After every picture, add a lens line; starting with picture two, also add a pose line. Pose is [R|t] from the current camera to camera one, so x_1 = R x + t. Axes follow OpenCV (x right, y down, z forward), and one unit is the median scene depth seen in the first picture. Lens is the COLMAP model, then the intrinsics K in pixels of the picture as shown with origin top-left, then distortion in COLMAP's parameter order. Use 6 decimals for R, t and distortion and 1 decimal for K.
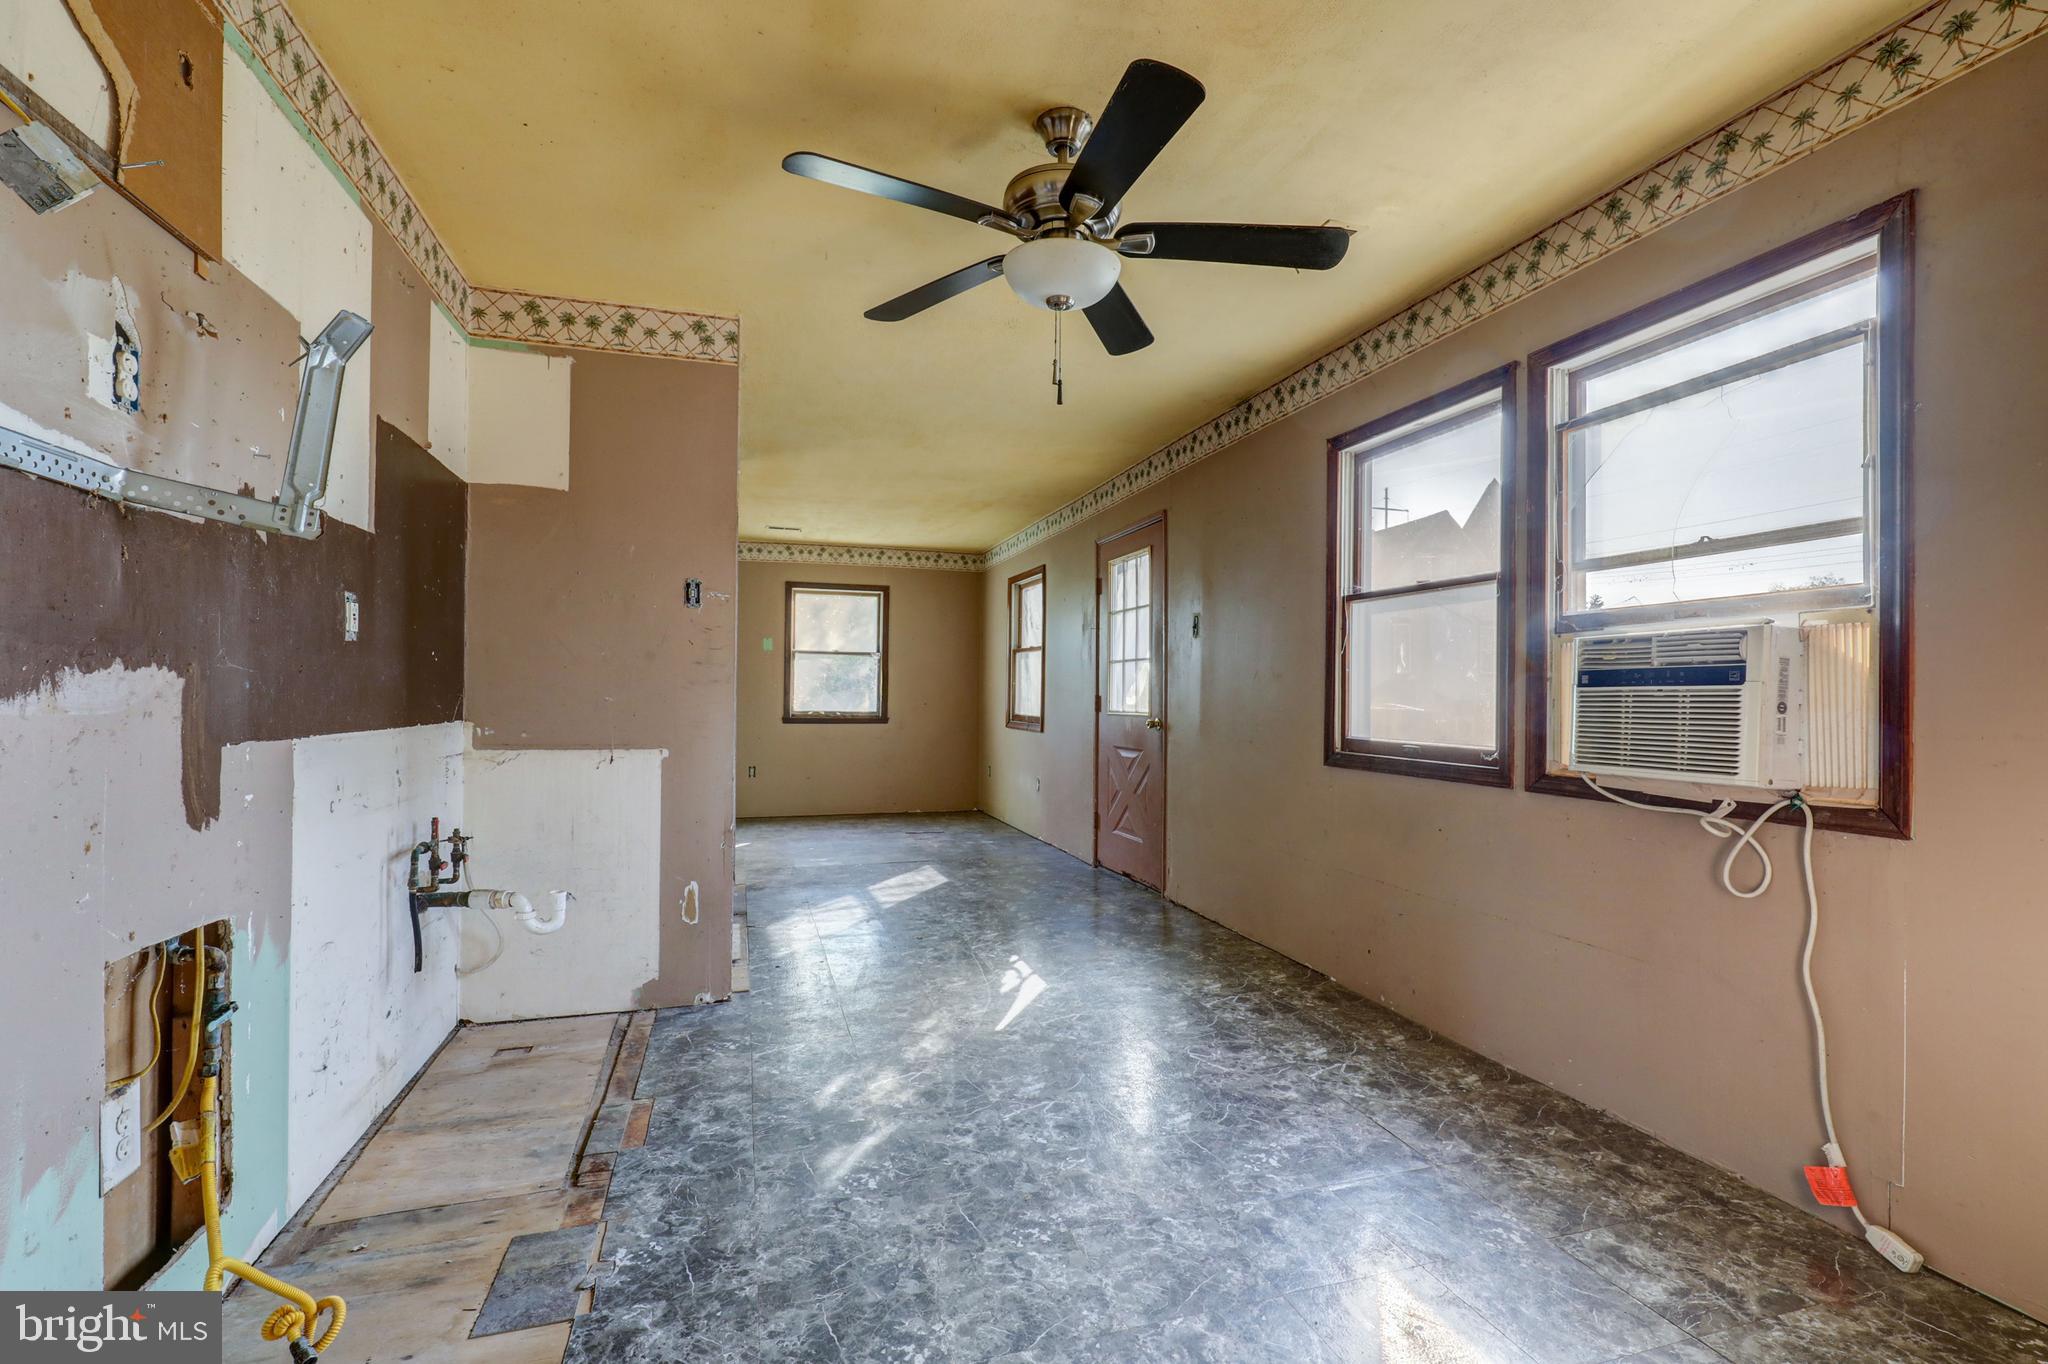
lens RADIAL K [[926.9, 0, 1027.0], [0, 926.9, 688.2], [0, 0, 1]] dist [-0.000527, 0.000449]
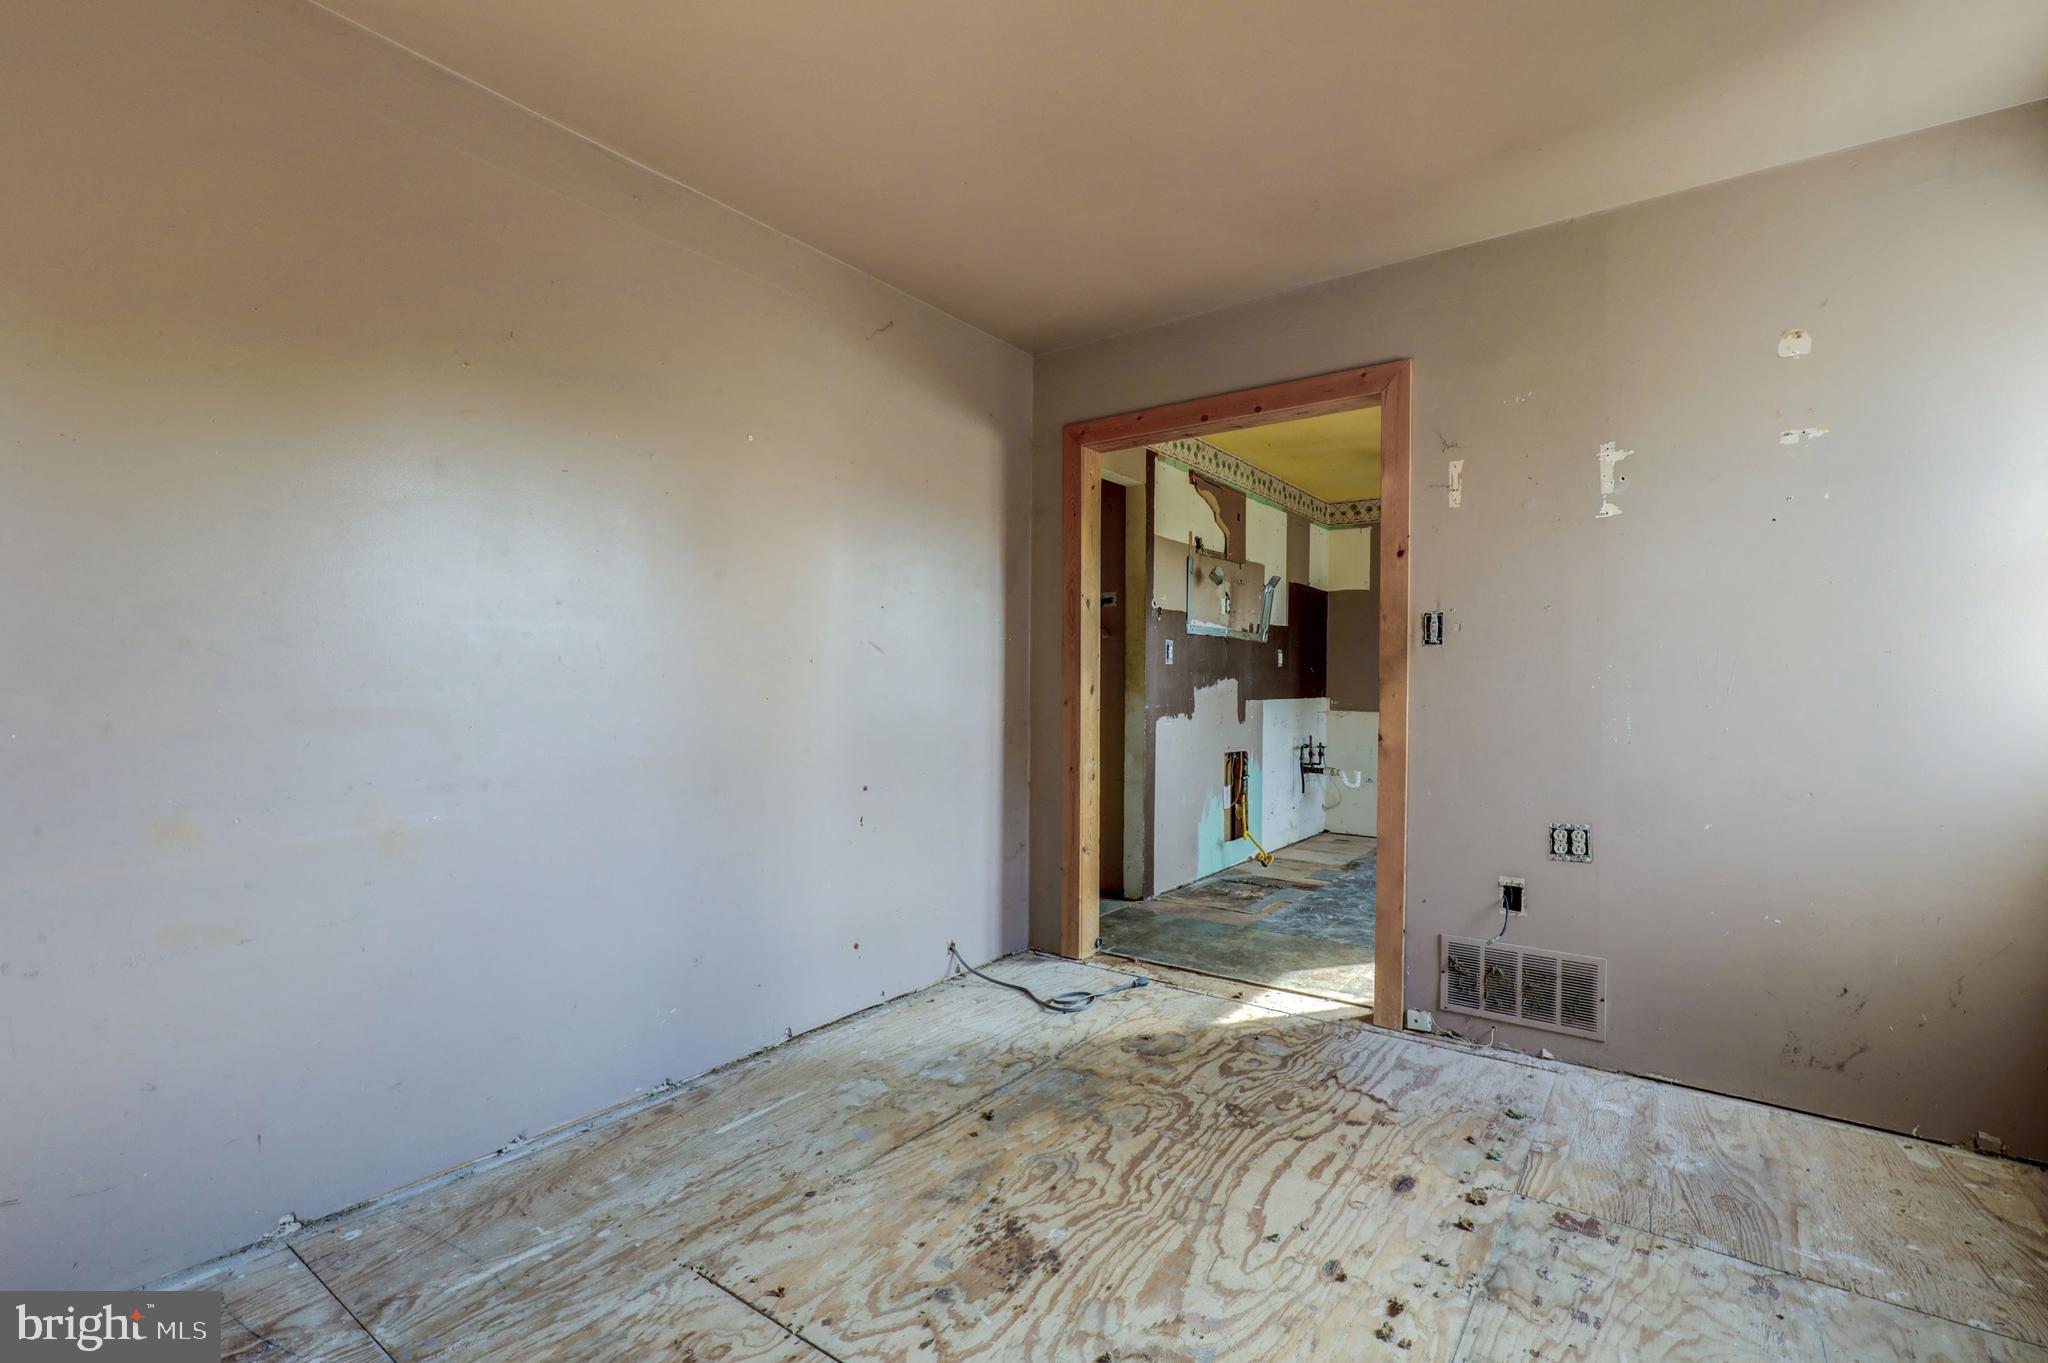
lens RADIAL K [[926.9, 0, 1027.0], [0, 926.9, 687.7], [0, 0, 1]] dist [-0.000527, 0.000449]
pose [[0.596071, 0.005391, -0.802914, 0.912732], [0.002964, 0.999956, 0.008914, -0.011762], [0.802927, -0.007693, 0.596028, -1.102563]]
